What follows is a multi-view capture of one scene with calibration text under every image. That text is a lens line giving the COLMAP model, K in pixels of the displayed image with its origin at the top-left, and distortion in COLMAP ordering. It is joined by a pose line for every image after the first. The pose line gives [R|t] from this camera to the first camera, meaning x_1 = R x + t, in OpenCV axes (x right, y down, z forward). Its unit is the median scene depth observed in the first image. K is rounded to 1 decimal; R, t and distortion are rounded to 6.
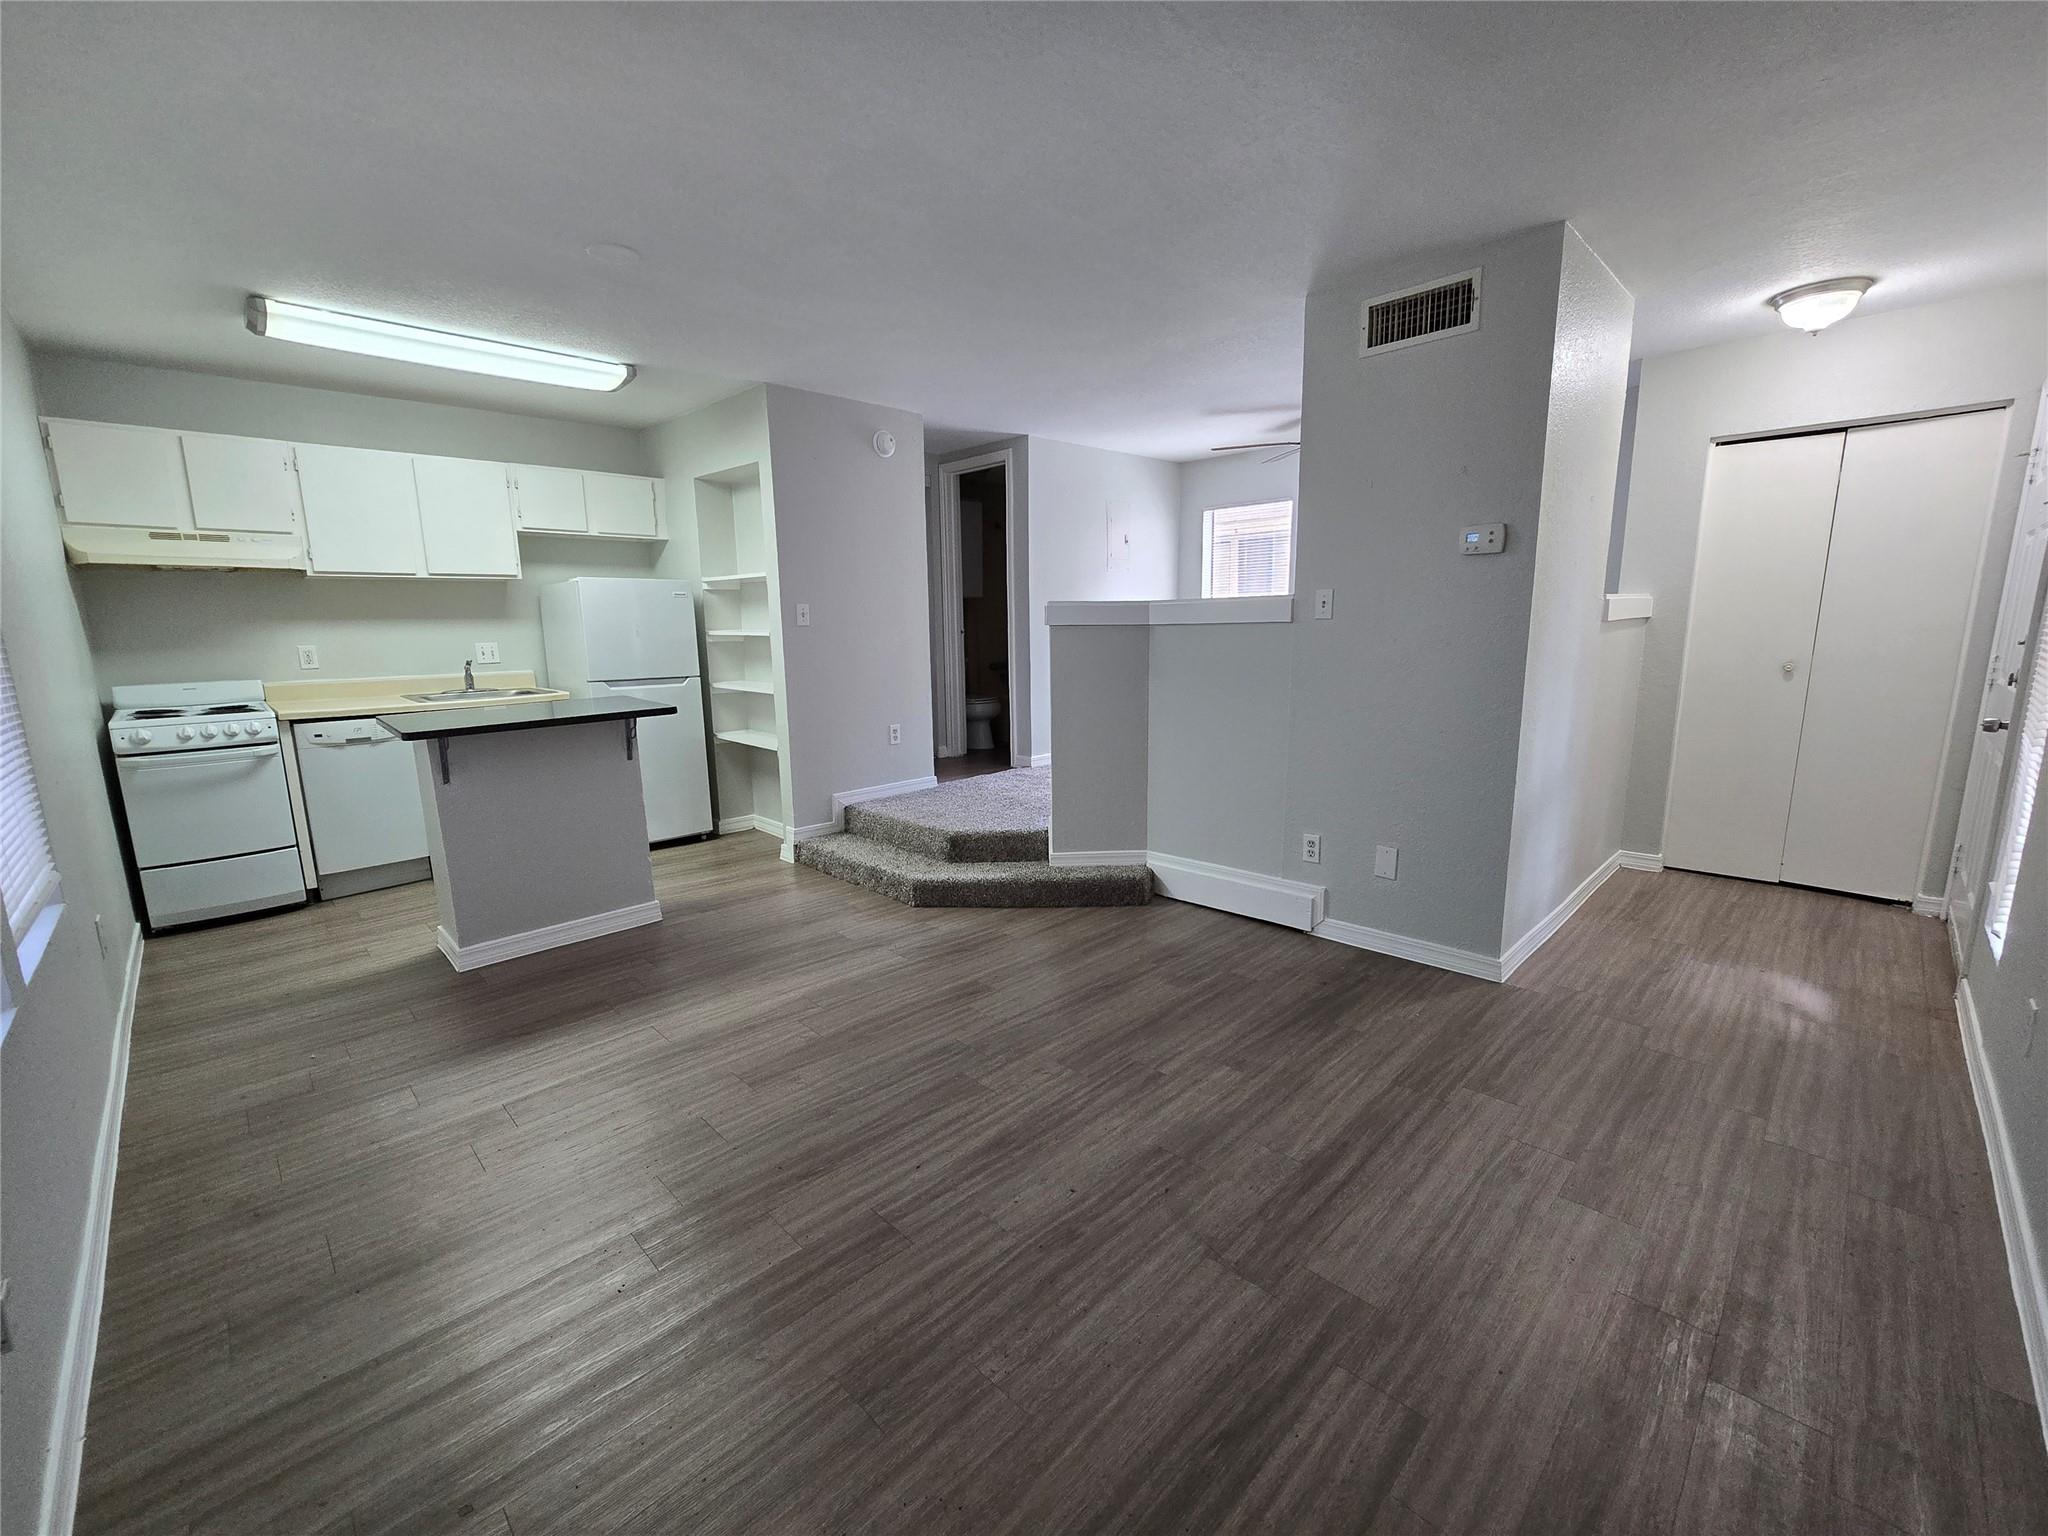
lens RADIAL K [[840.5, 0, 1028.2], [0, 840.5, 769.7], [0, 0, 1]] dist [-0.003780, 0.000311]
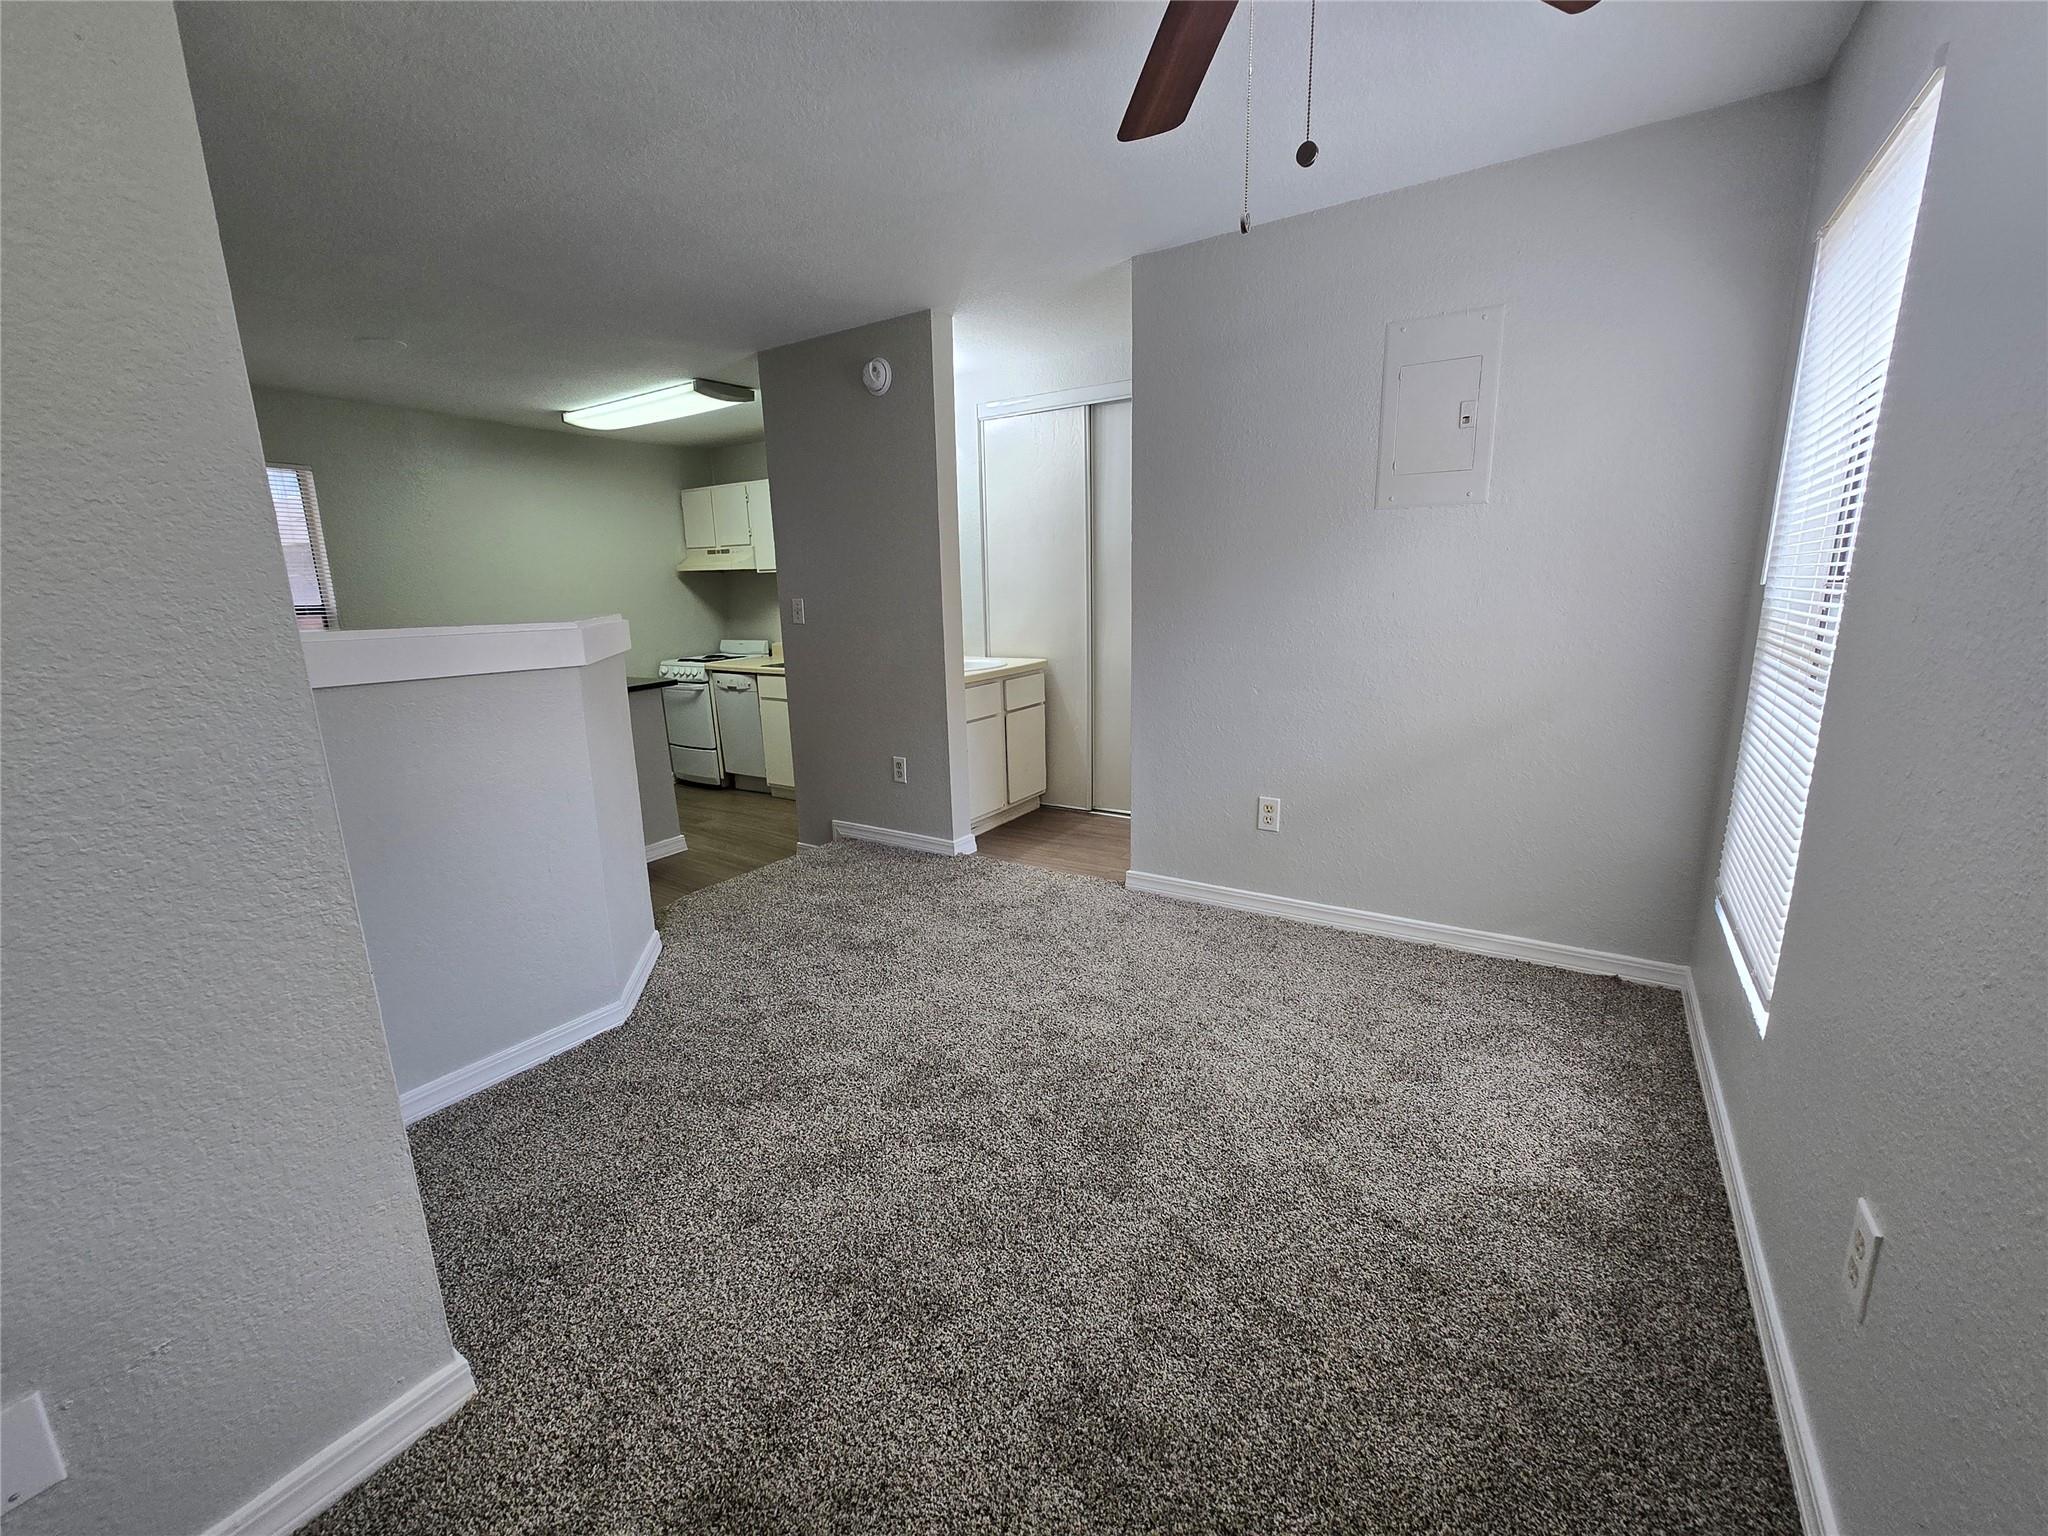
lens RADIAL K [[847.8, 0, 1032.9], [0, 847.8, 769.1], [0, 0, 1]] dist [-0.001006, -0.000050]
pose [[0.212908, 0.218891, -0.952238, 0.824529], [-0.152713, 0.970060, 0.188844, -0.284546], [0.965064, 0.105213, 0.239962, 1.293363]]
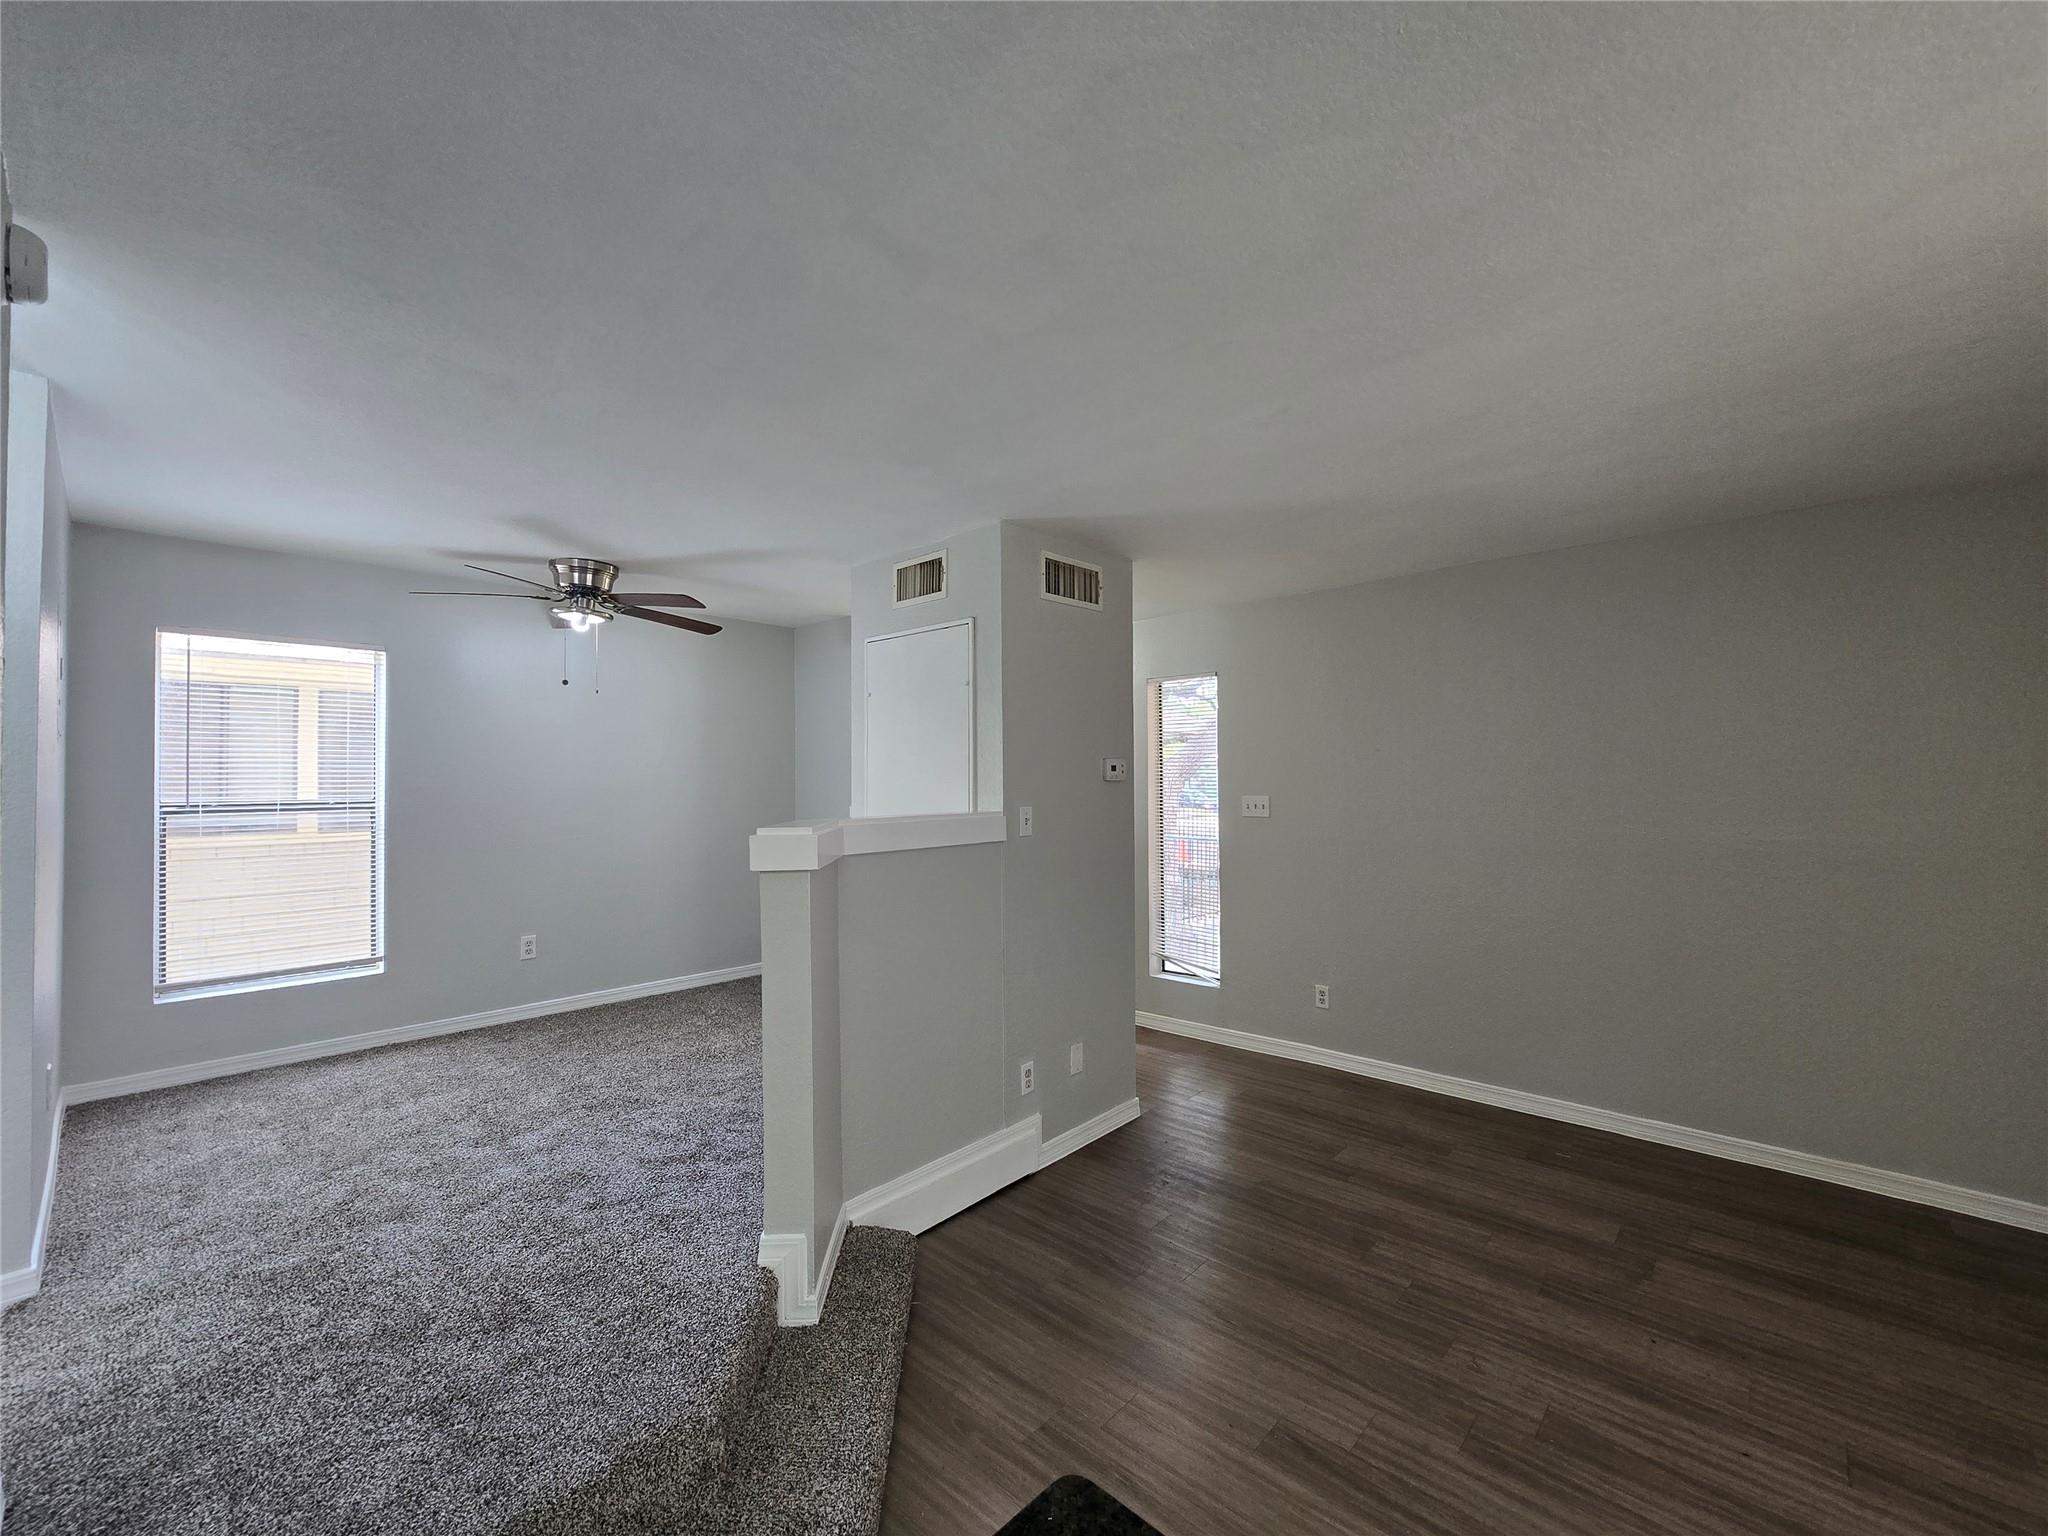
lens RADIAL K [[836.4, 0, 1027.5], [0, 836.4, 768.1], [0, 0, 1]] dist [-0.009732, 0.002404]
pose [[-0.043648, 0.030820, 0.998571, -0.572299], [0.180127, 0.983387, -0.022478, -0.214315], [-0.982675, 0.178888, -0.048475, 0.940797]]
